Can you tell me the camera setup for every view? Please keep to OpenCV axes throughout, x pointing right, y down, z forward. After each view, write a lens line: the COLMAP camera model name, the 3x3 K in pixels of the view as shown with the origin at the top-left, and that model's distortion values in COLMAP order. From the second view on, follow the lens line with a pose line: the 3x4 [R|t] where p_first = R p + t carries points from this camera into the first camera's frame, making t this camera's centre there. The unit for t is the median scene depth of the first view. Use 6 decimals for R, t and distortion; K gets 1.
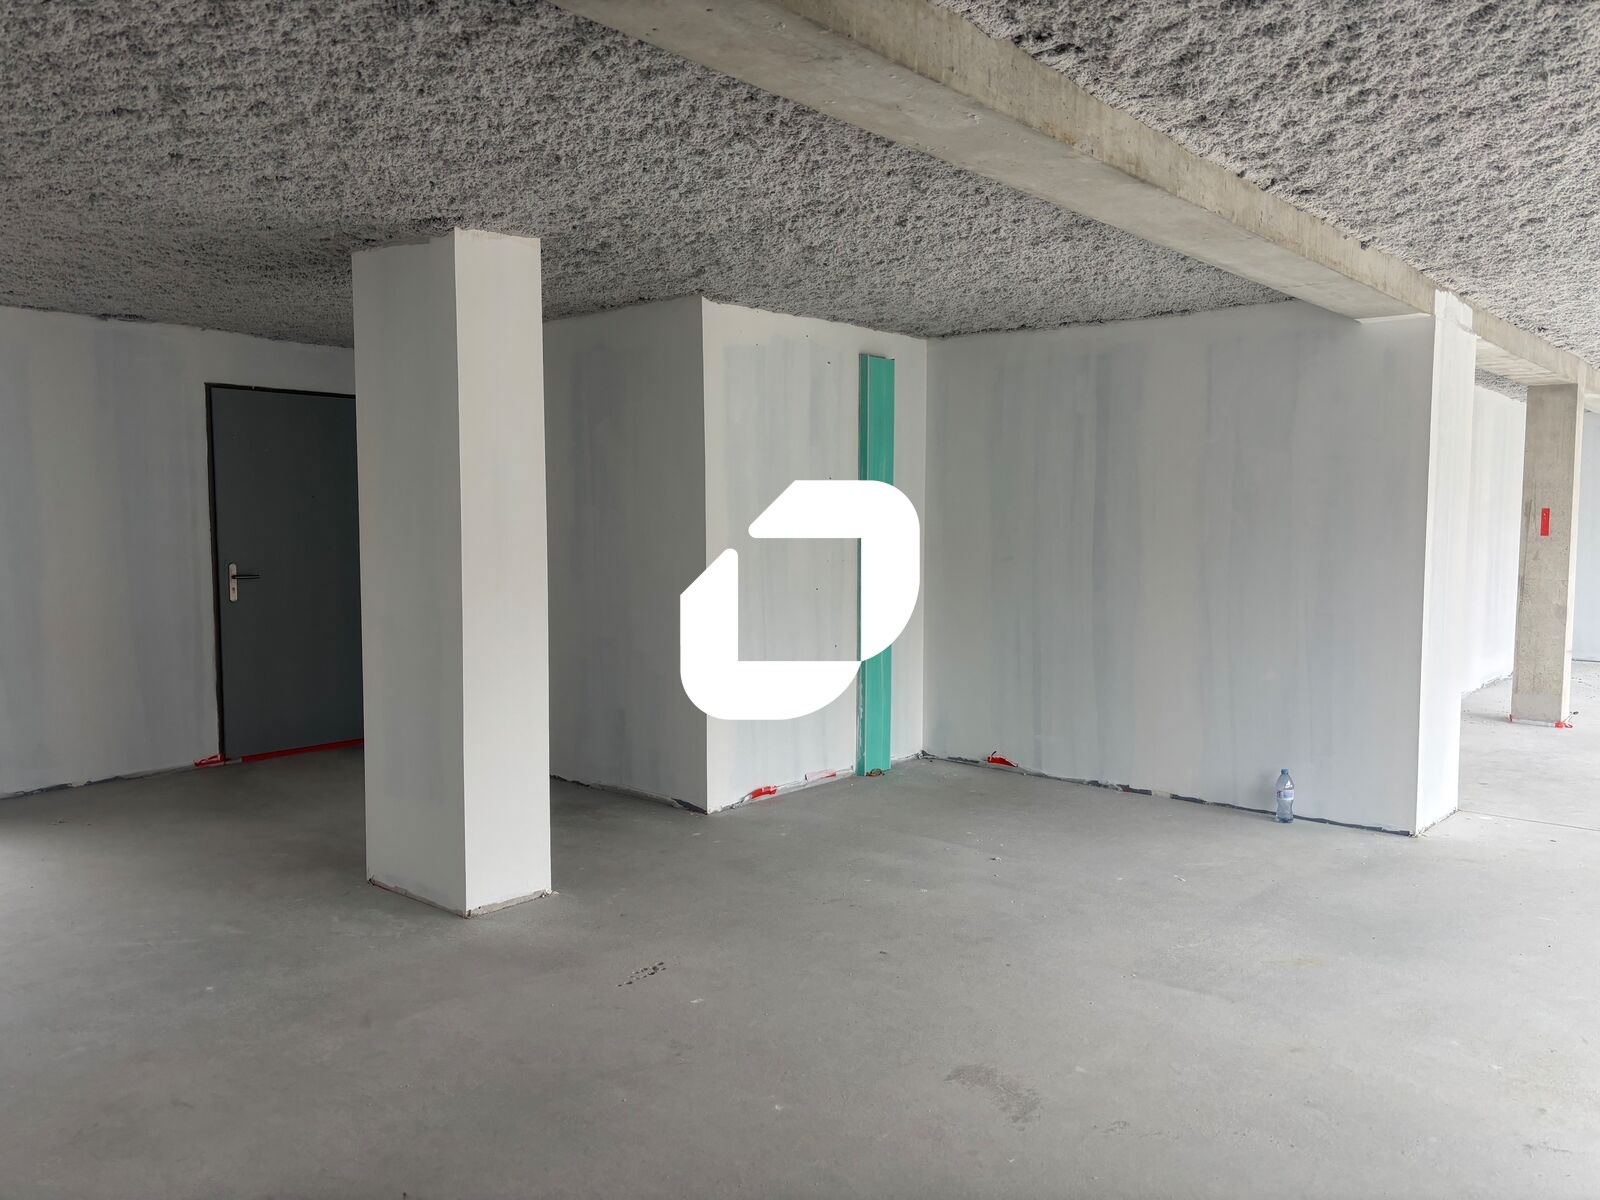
lens RADIAL K [[1208.8, 0, 792.6], [0, 1208.8, 605.8], [0, 0, 1]] dist [0.073392, -0.056700]
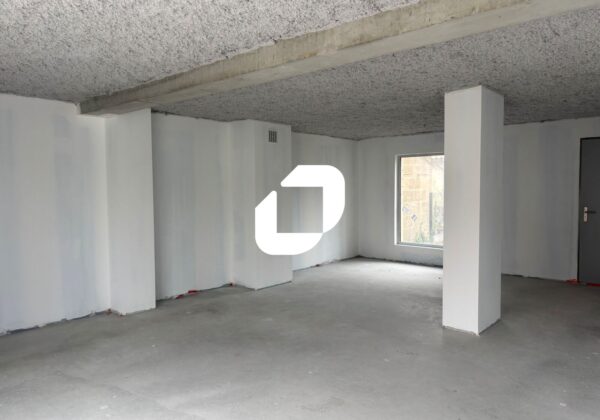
lens RADIAL K [[440.7, 0, 300.0], [0, 440.7, 210.0], [0, 0, 1]] dist [0.063102, 0.000331]
pose [[0.009138, 0.048891, -0.998762, 0.522158], [-0.068371, 0.996497, 0.048155, -0.035359], [0.997618, 0.067846, 0.012449, 0.418912]]
